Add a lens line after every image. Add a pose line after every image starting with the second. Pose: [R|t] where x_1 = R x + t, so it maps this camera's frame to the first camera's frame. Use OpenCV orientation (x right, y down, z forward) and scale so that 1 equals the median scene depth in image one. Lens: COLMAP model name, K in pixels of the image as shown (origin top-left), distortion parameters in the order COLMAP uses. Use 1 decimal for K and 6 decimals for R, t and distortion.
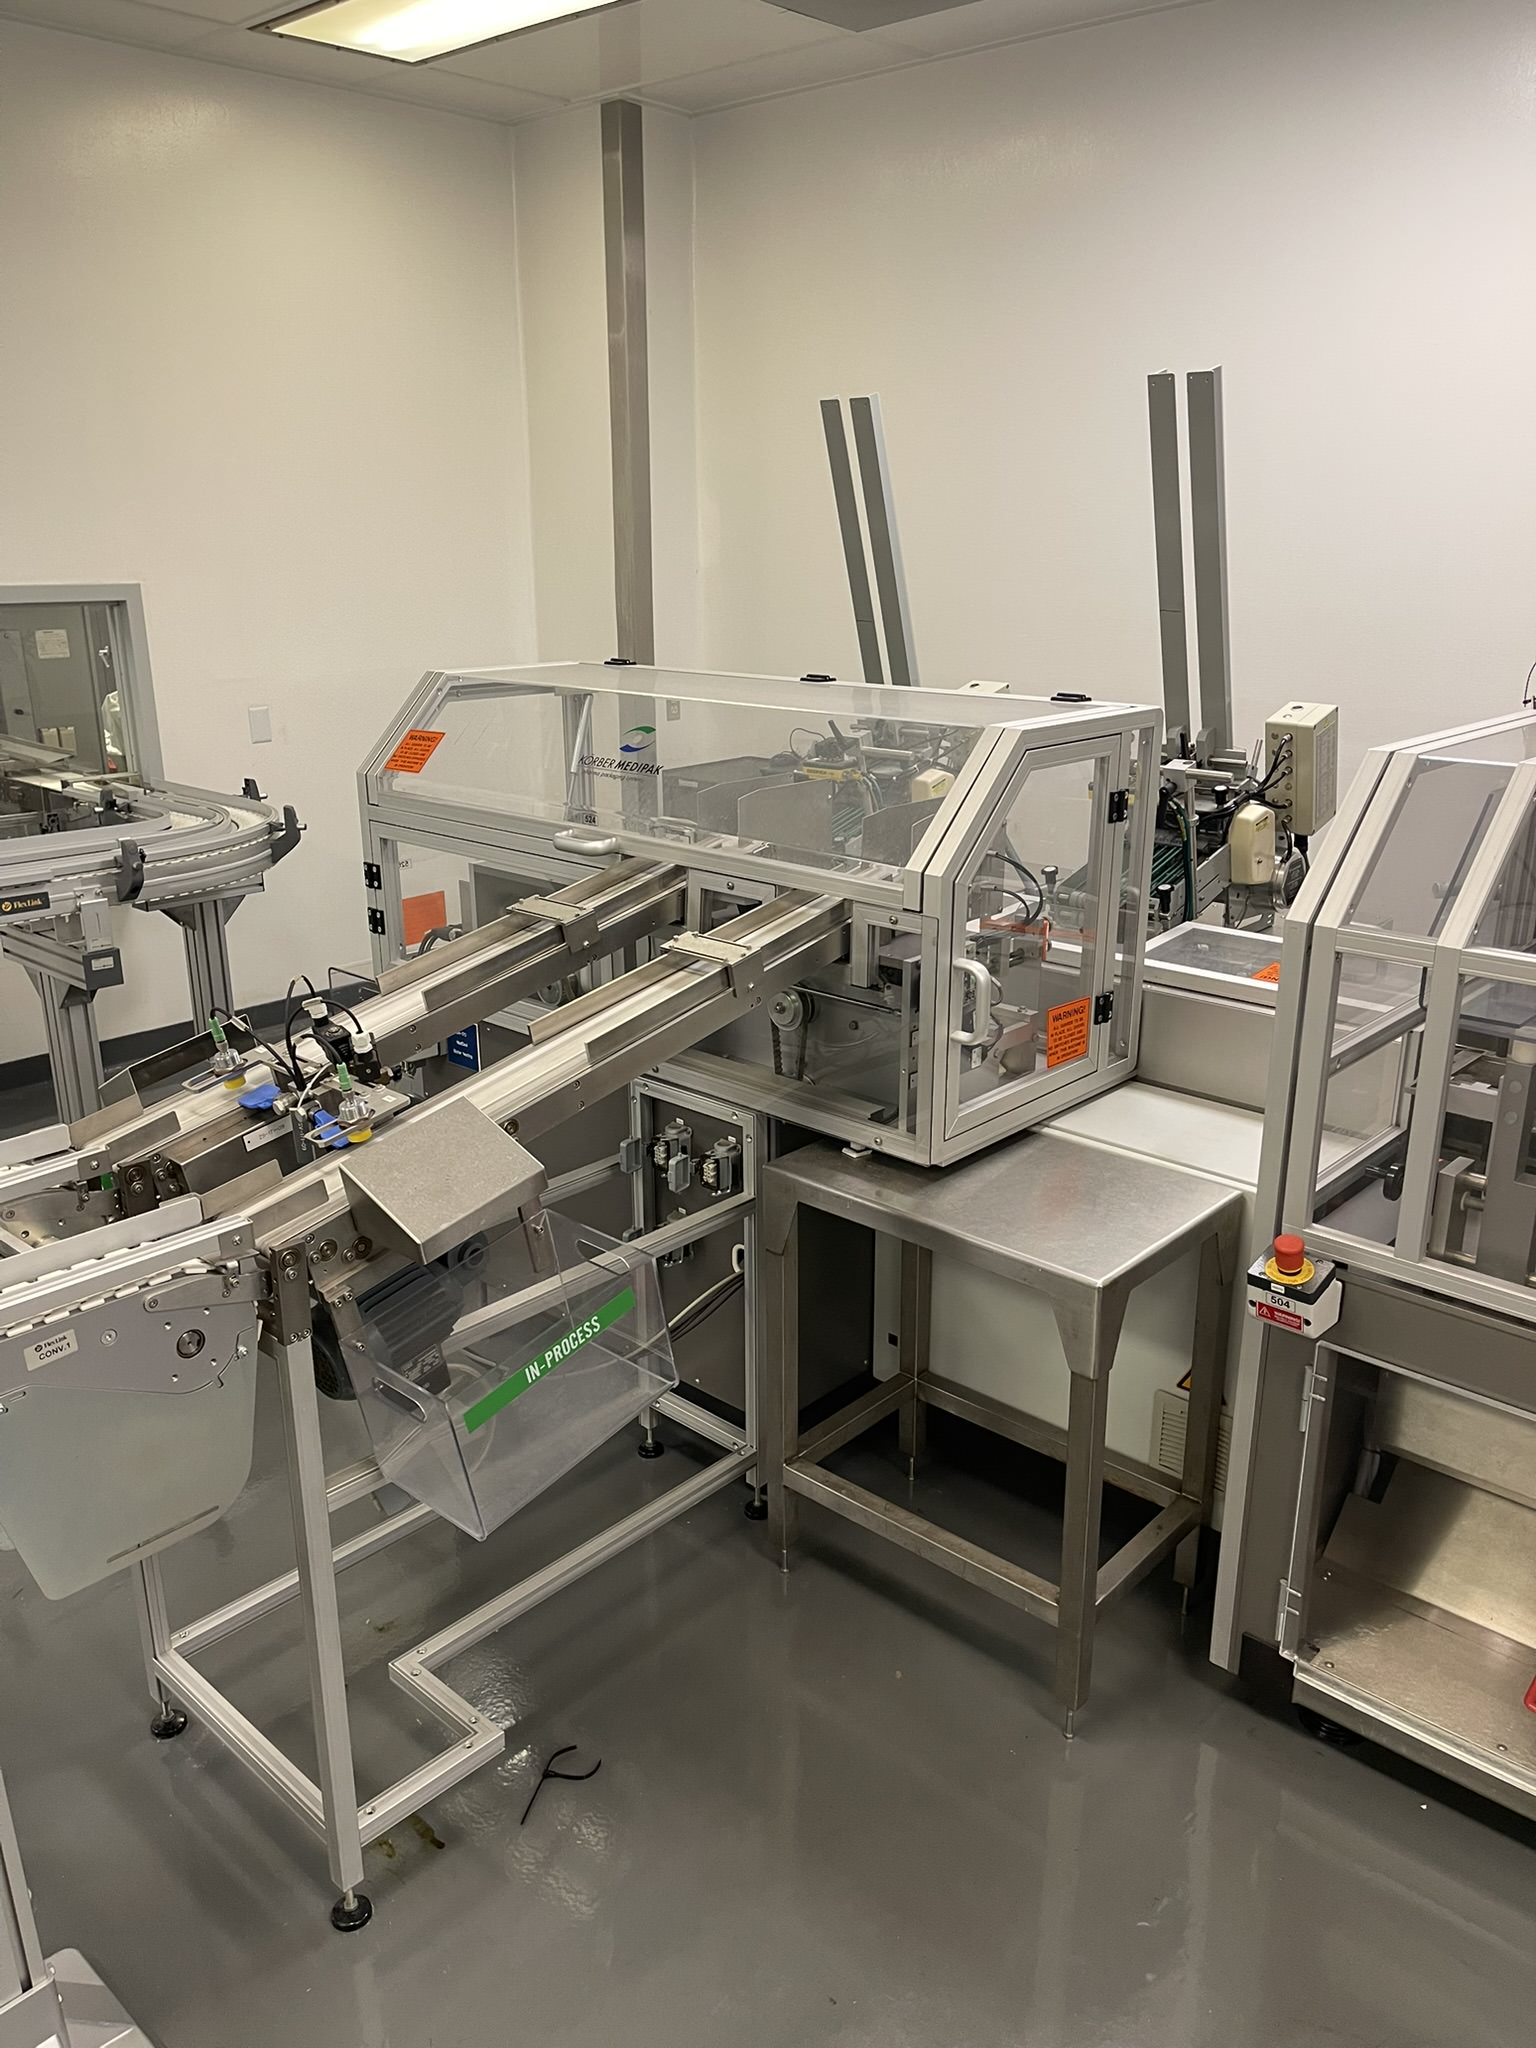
lens RADIAL K [[1525.8, 0, 766.8], [0, 1525.8, 1038.2], [0, 0, 1]] dist [0.049561, -0.058932]
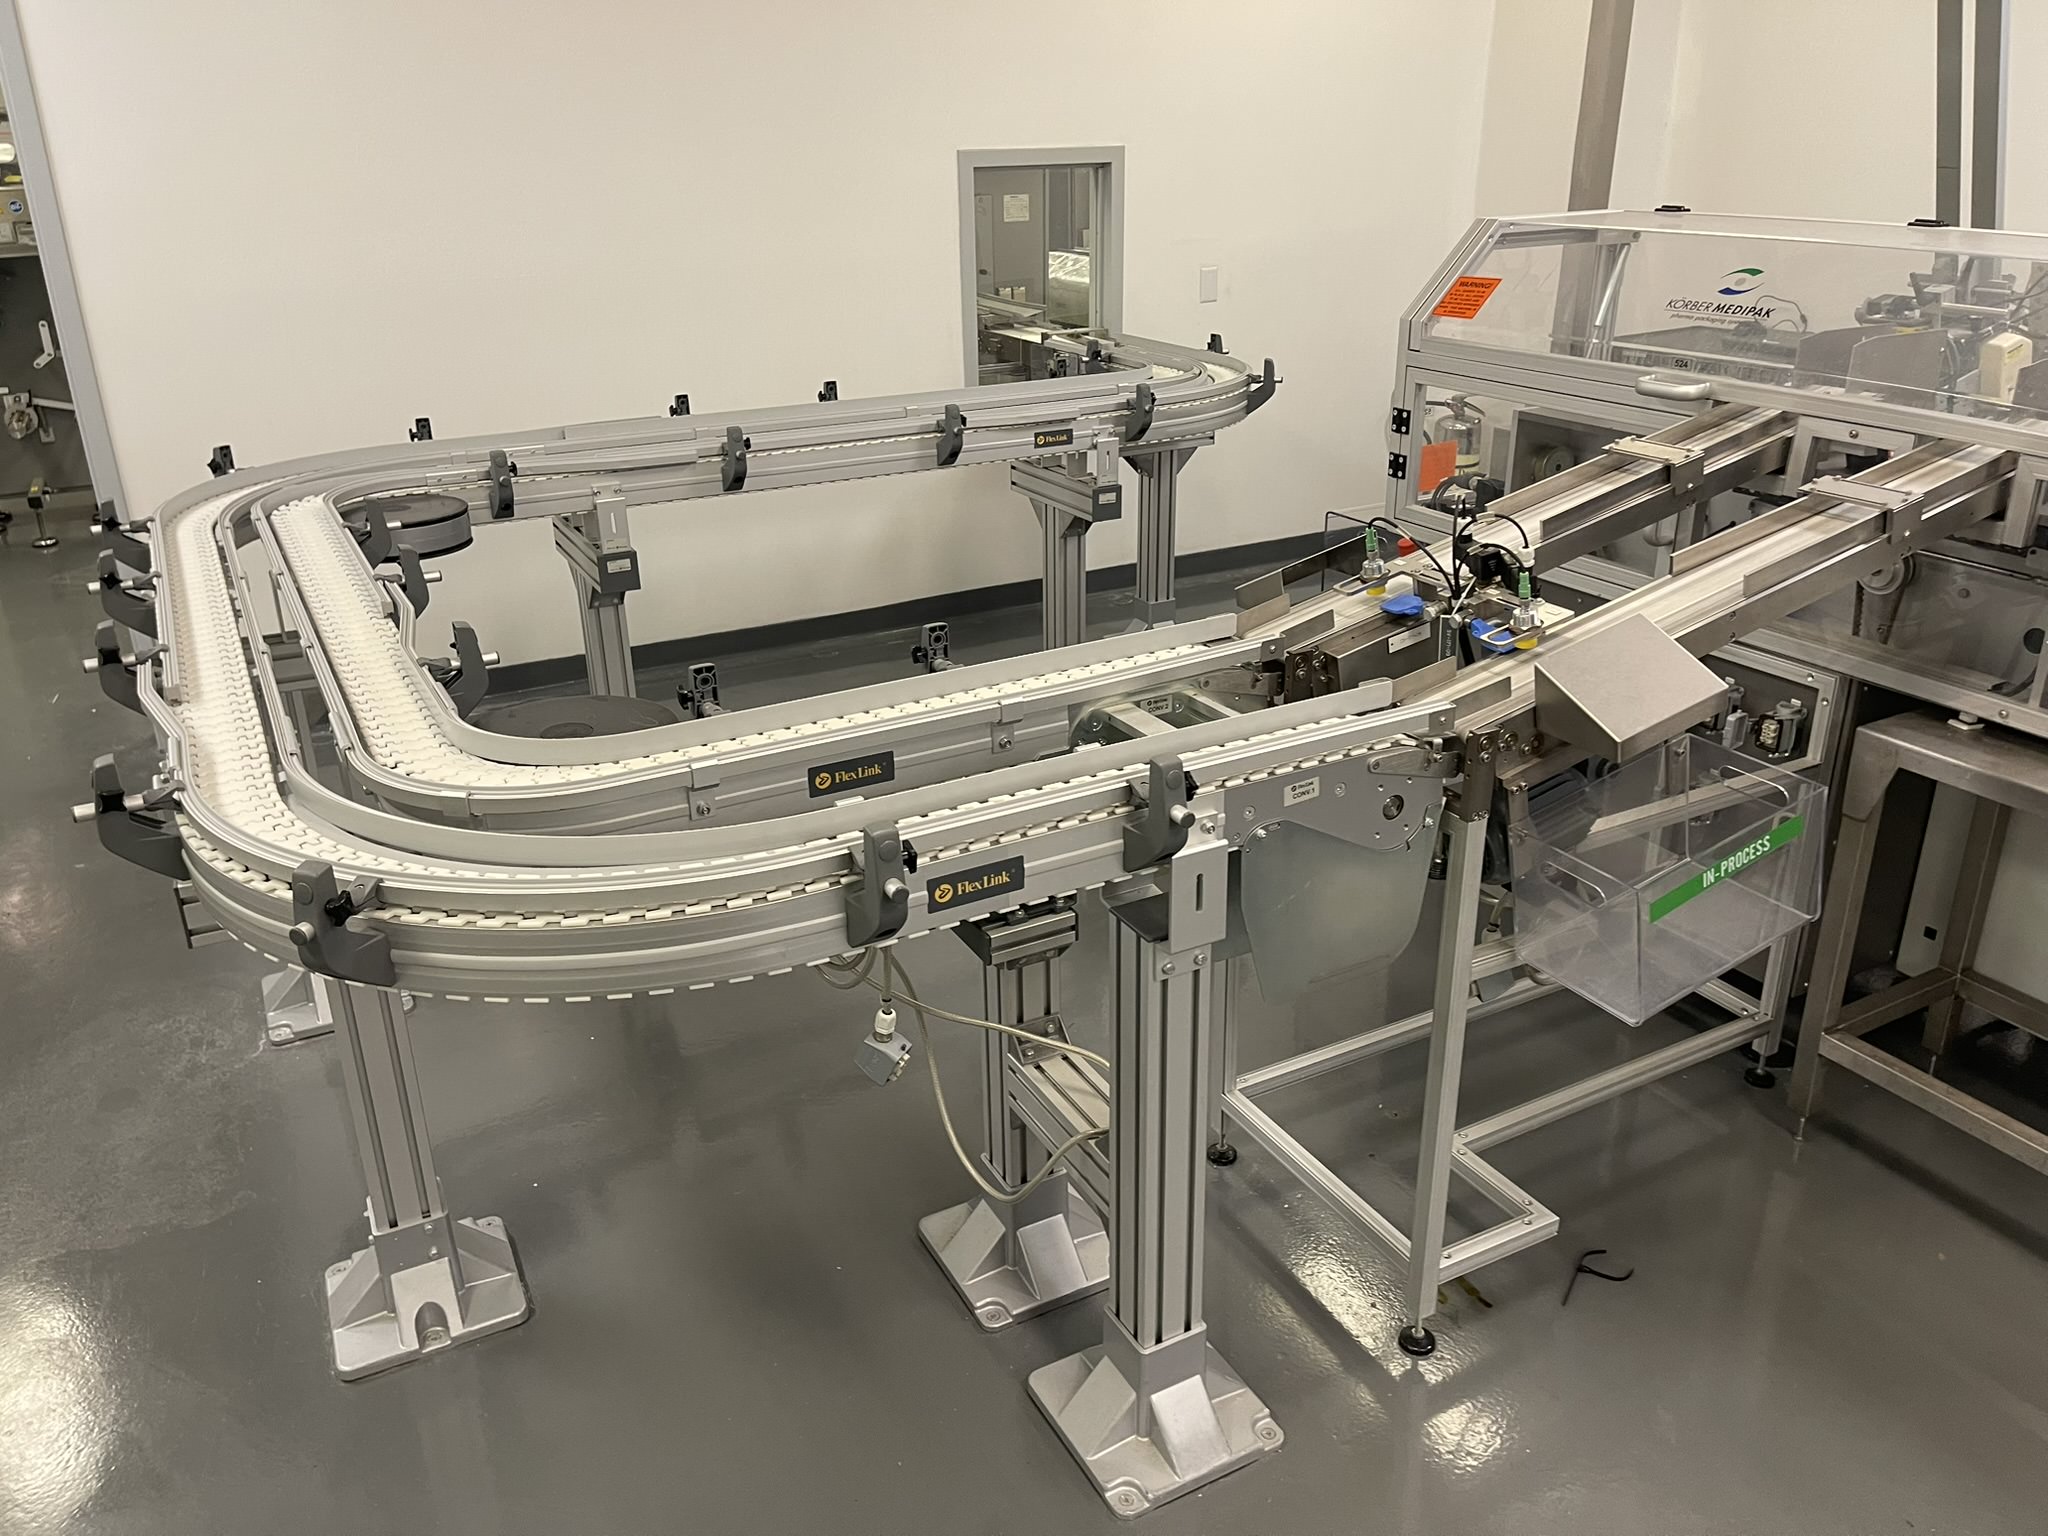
lens RADIAL K [[1525.8, 0, 1015.9], [0, 1525.8, 754.0], [0, 0, 1]] dist [0.049561, -0.058932]
pose [[0.943319, 0.110896, -0.312813, -0.195314], [-0.085457, 0.991904, 0.093936, 0.053168], [0.320697, -0.061880, 0.945158, -0.096535]]
